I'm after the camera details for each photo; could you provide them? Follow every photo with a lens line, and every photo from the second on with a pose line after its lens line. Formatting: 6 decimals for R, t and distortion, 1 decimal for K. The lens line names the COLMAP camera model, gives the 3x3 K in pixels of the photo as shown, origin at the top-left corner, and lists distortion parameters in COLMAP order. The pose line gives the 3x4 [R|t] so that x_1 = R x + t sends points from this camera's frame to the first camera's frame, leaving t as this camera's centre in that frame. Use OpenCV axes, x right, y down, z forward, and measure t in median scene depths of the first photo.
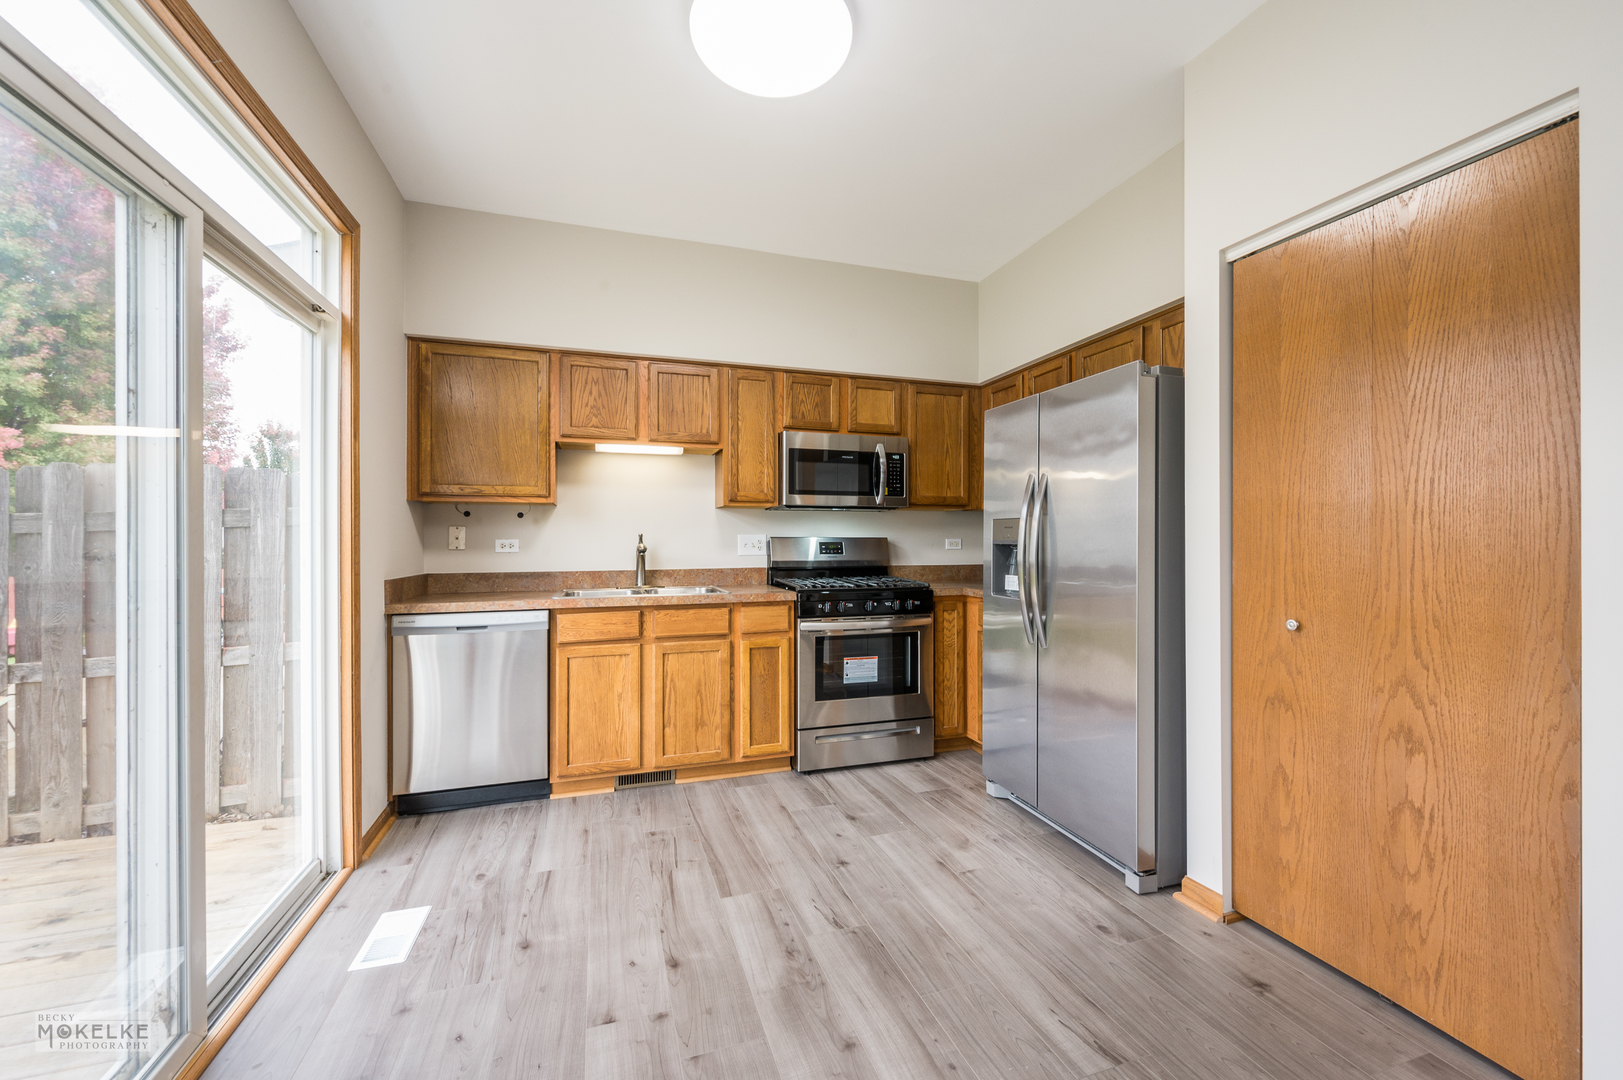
lens RADIAL K [[640.5, 0, 811.4], [0, 640.5, 536.0], [0, 0, 1]] dist [-0.000758, -0.000268]
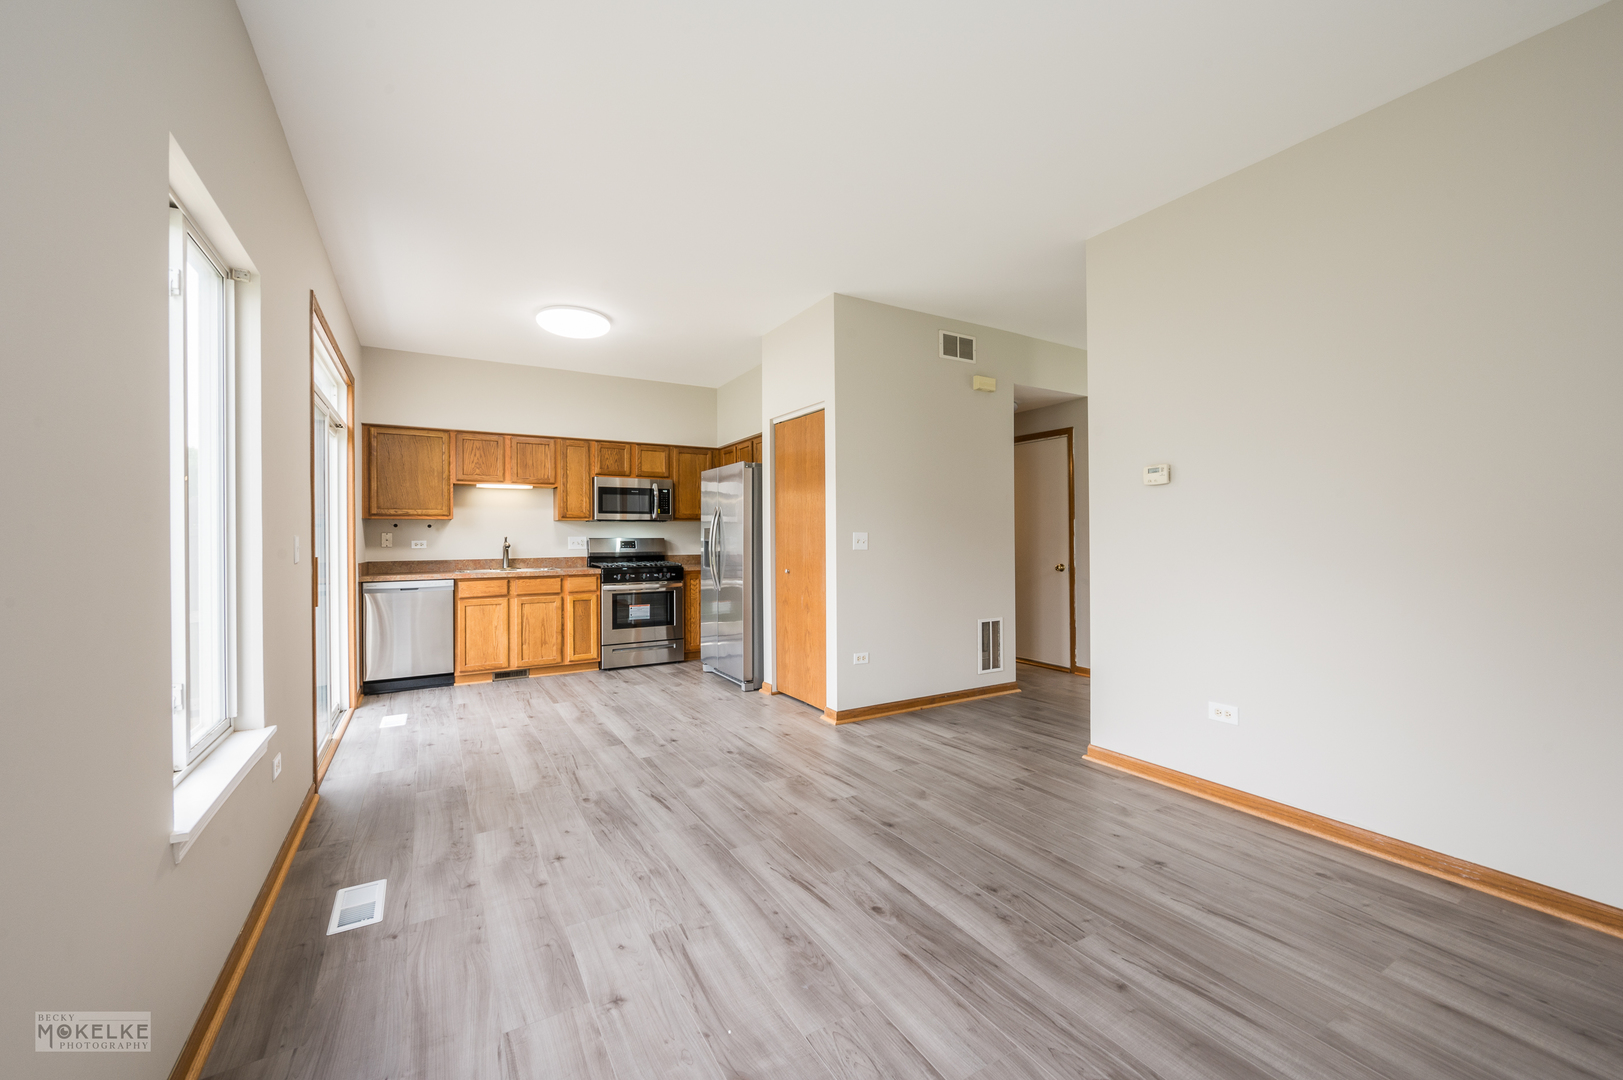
lens RADIAL K [[640.5, 0, 811.4], [0, 640.5, 536.0], [0, 0, 1]] dist [-0.000758, -0.000268]
pose [[0.976505, -0.005139, 0.215433, 0.164672], [0.005061, 0.999987, 0.000912, -0.002820], [-0.215435, 0.000200, 0.976518, -0.868532]]
